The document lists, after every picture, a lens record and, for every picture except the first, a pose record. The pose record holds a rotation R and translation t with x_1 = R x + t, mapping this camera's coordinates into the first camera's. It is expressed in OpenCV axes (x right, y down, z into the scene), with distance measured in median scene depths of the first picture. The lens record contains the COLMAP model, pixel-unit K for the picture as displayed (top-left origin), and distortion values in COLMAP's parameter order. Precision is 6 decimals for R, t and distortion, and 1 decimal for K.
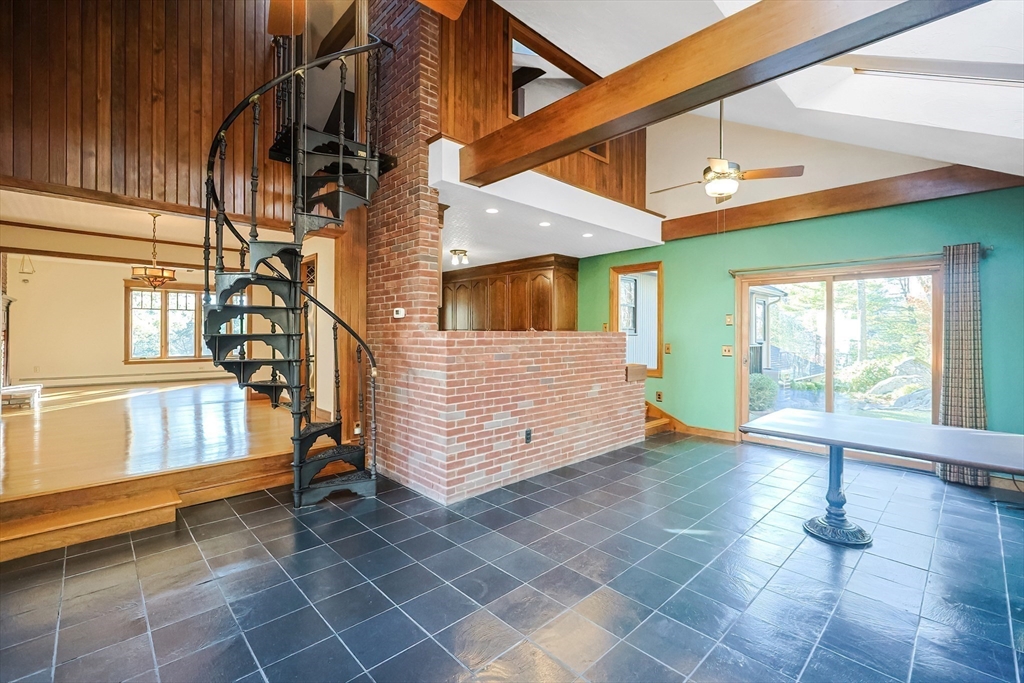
lens RADIAL K [[443.2, 0, 513.5], [0, 443.2, 334.9], [0, 0, 1]] dist [-0.002607, -0.000114]
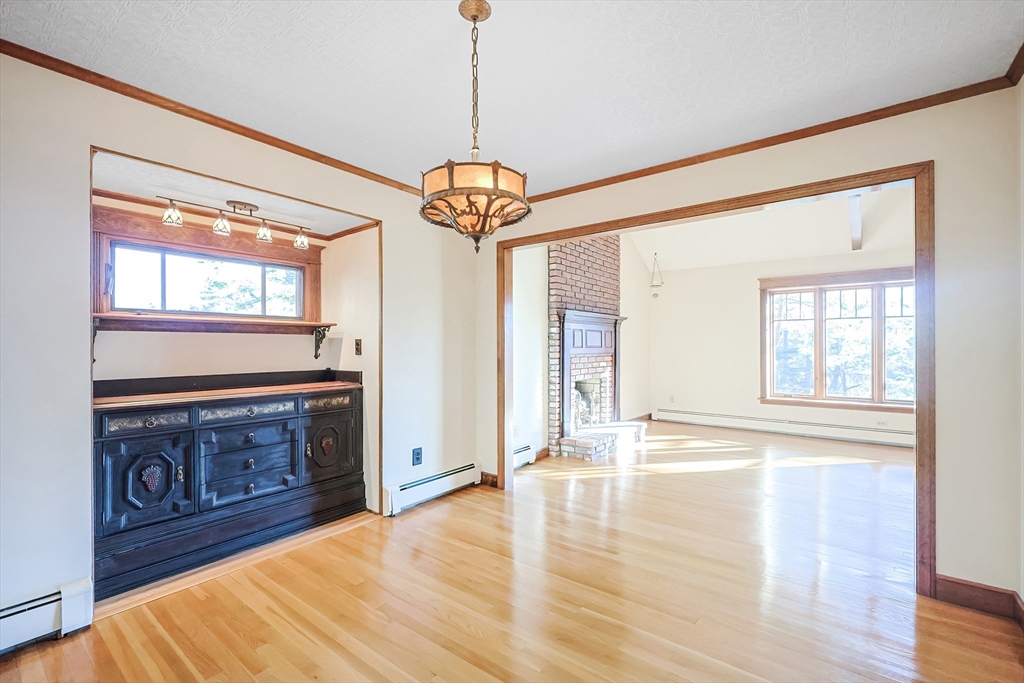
lens RADIAL K [[443.2, 0, 512.1], [0, 443.2, 350.7], [0, 0, 1]] dist [-0.002607, -0.000114]
pose [[0.148361, 0.004822, -0.988922, -0.256062], [-0.002267, 0.999987, 0.004536, -0.016145], [0.988931, 0.001569, 0.148370, 0.509674]]
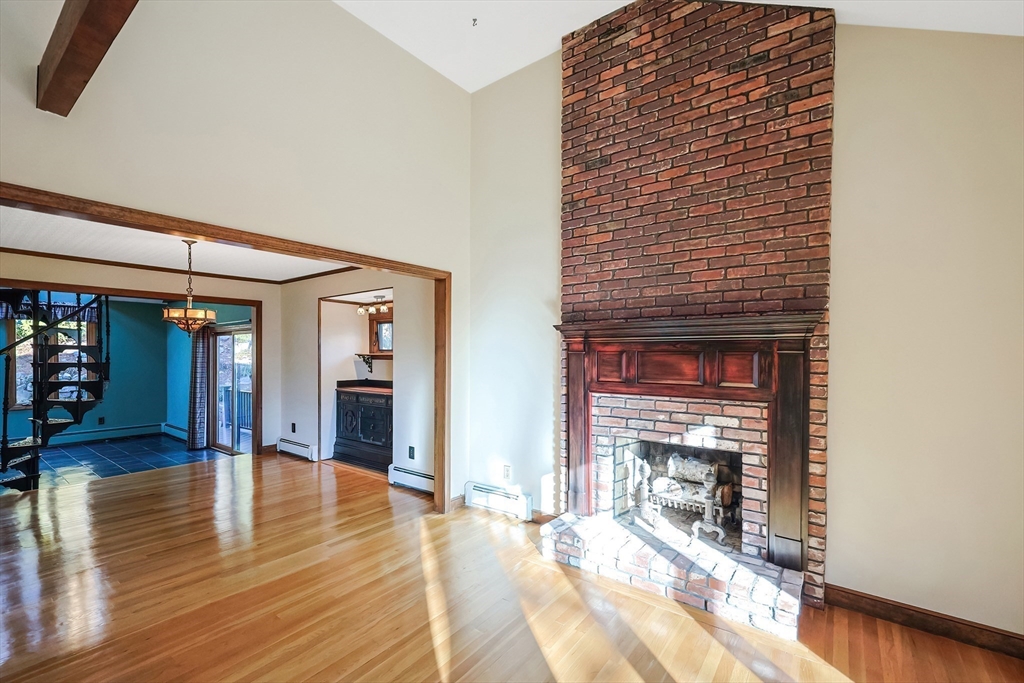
lens RADIAL K [[443.2, 0, 514.3], [0, 443.2, 351.5], [0, 0, 1]] dist [-0.002607, -0.000114]
pose [[-0.986708, 0.002798, -0.162479, -0.739289], [0.001789, 0.999978, 0.006357, -0.047069], [0.162494, 0.005982, -0.986691, 1.081355]]
